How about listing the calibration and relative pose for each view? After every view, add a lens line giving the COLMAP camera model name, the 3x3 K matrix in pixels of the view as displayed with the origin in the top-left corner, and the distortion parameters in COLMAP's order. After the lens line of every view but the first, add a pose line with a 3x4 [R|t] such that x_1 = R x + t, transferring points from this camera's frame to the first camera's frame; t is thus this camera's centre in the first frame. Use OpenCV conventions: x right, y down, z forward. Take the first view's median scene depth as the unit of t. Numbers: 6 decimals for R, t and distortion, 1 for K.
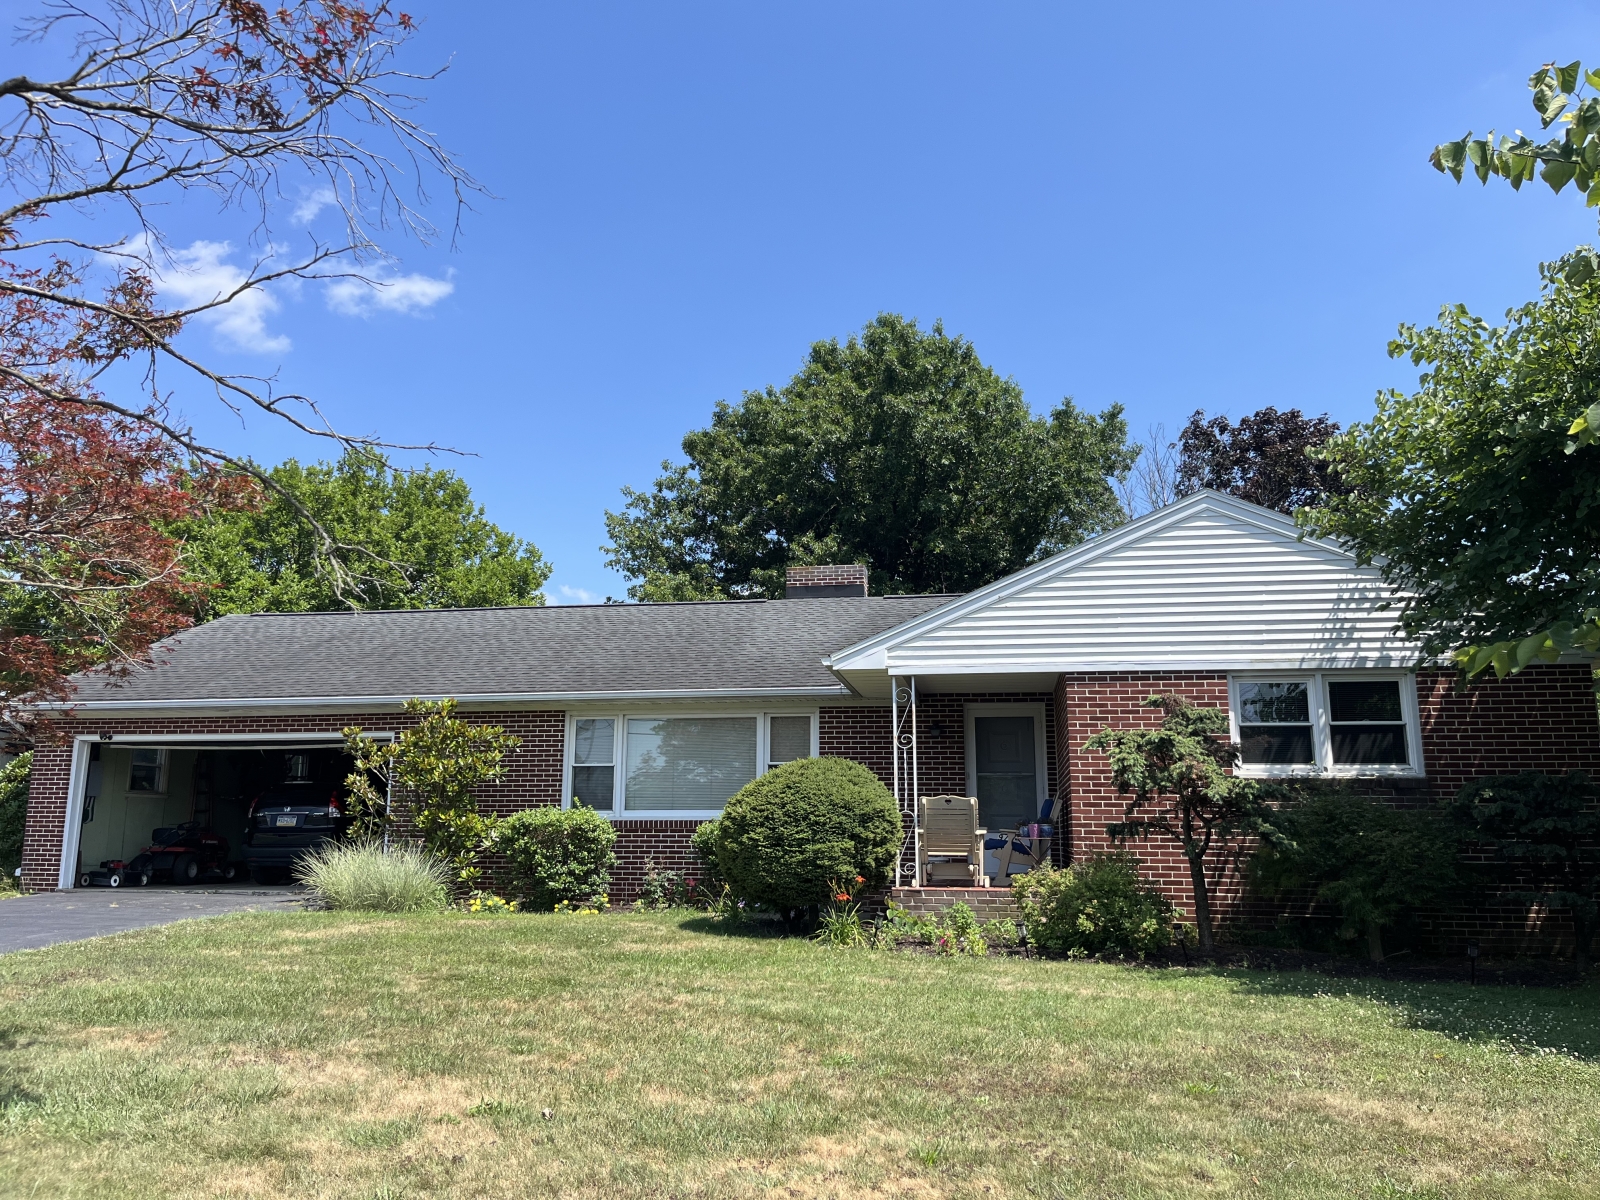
lens RADIAL K [[1207.7, 0, 800.0], [0, 1207.7, 600.0], [0, 0, 1]] dist [0.037003, -0.005016]
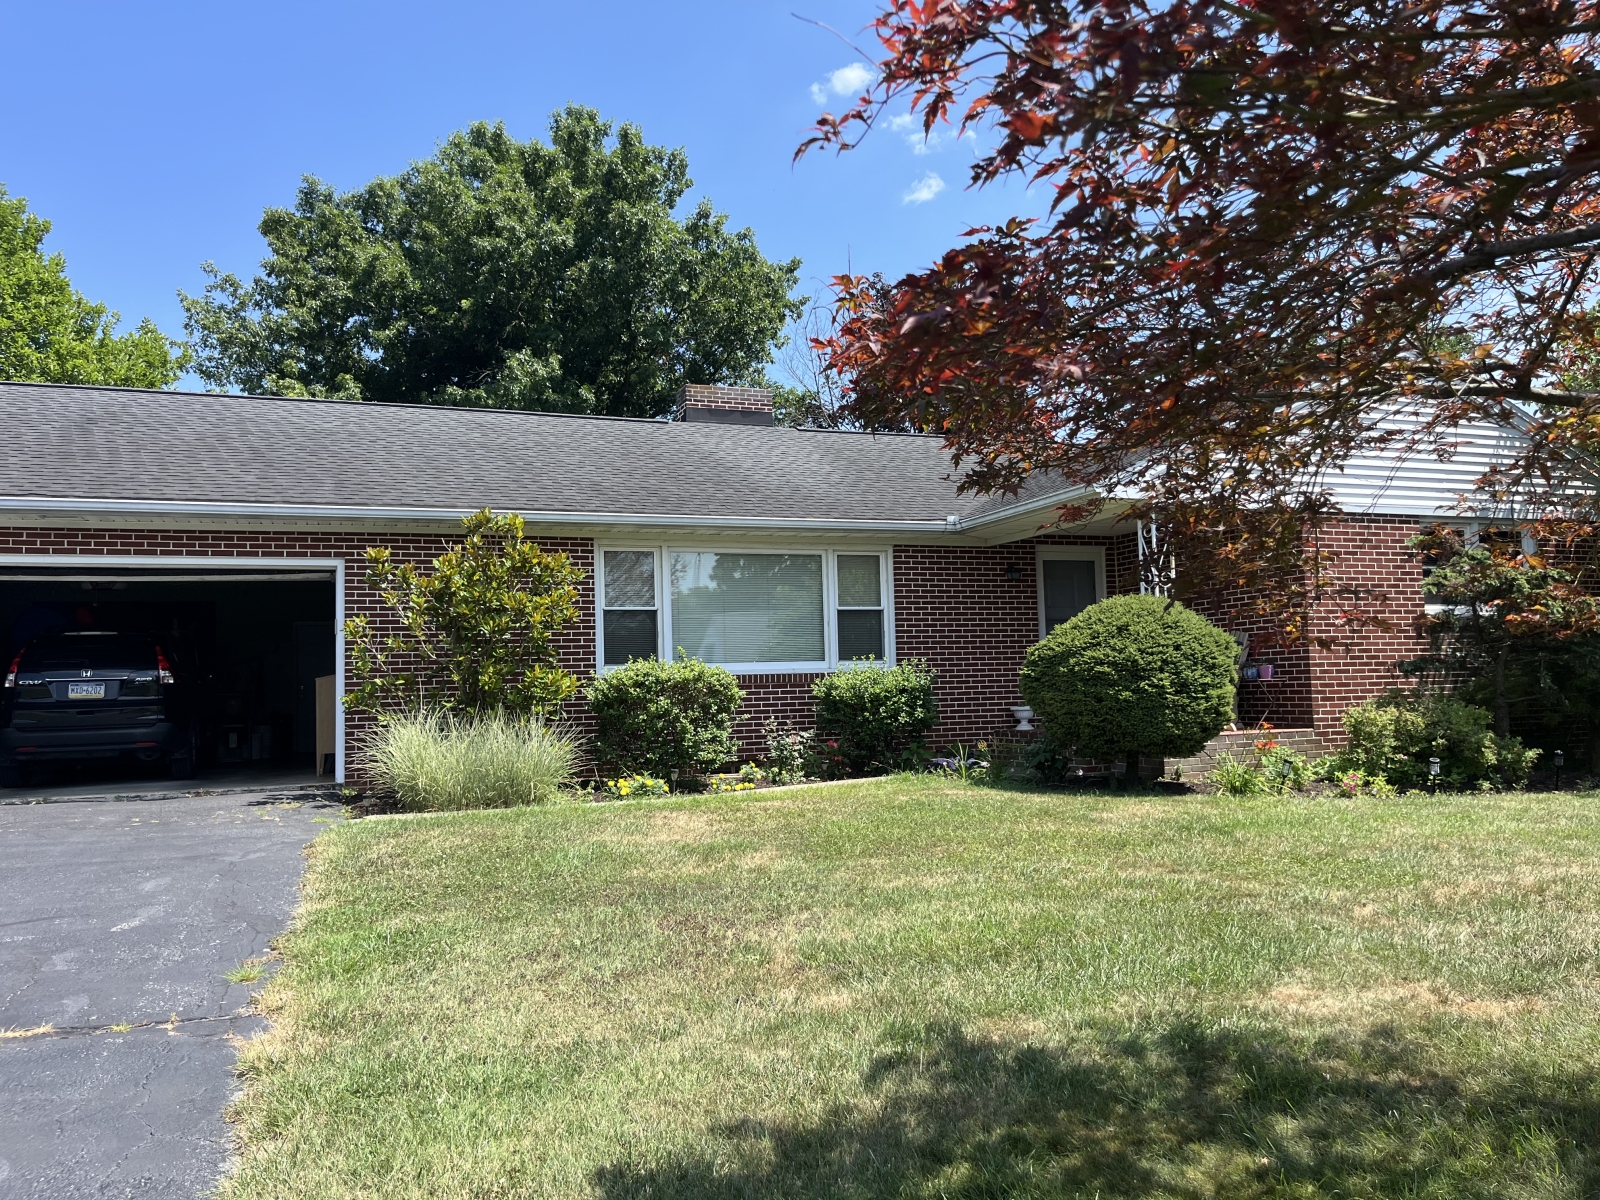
lens RADIAL K [[1207.7, 0, 800.0], [0, 1207.7, 600.0], [0, 0, 1]] dist [0.037003, -0.005016]
pose [[0.859700, 0.010646, 0.510688, -0.483395], [-0.067244, 0.993440, 0.092490, 0.051255], [-0.506353, -0.113855, 0.854777, 0.274214]]
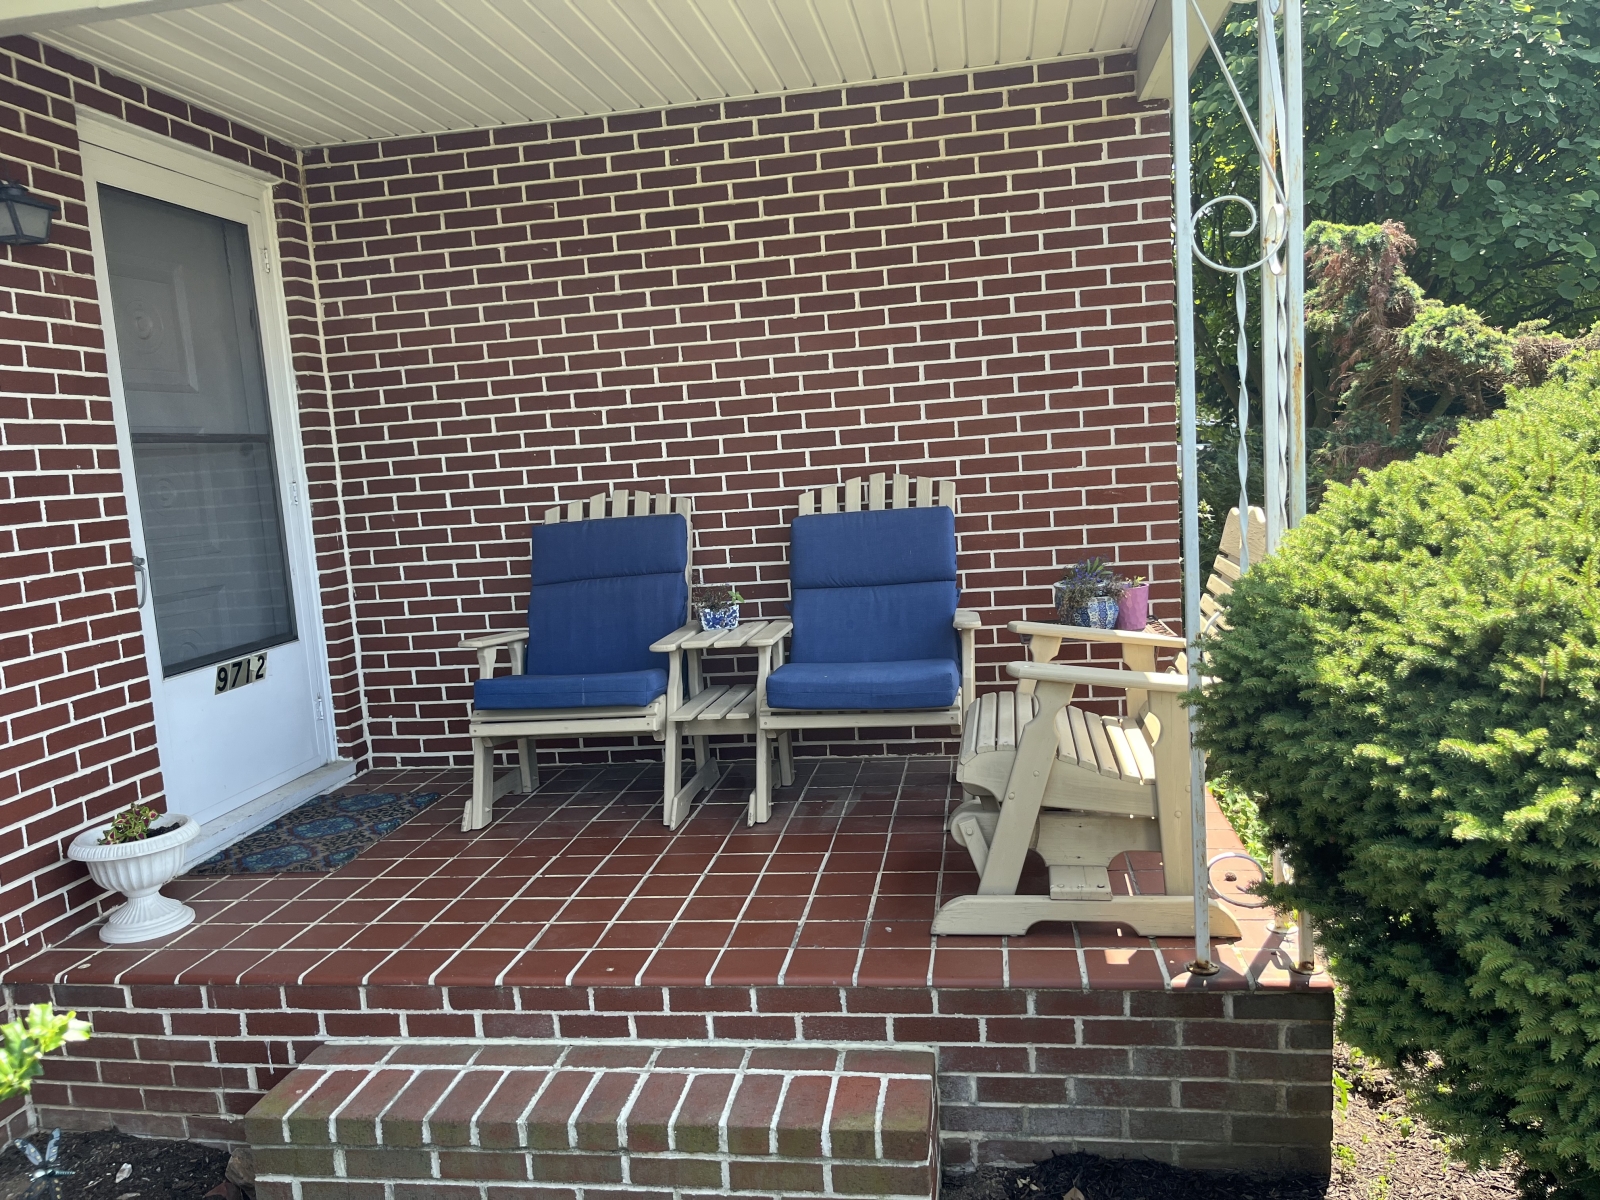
lens RADIAL K [[1207.7, 0, 800.0], [0, 1207.7, 600.0], [0, 0, 1]] dist [0.037003, -0.005016]
pose [[0.031276, -0.124855, 0.991682, -0.083788], [-0.117321, 0.984850, 0.127695, 0.124349], [-0.992601, -0.120339, 0.016154, 0.826977]]
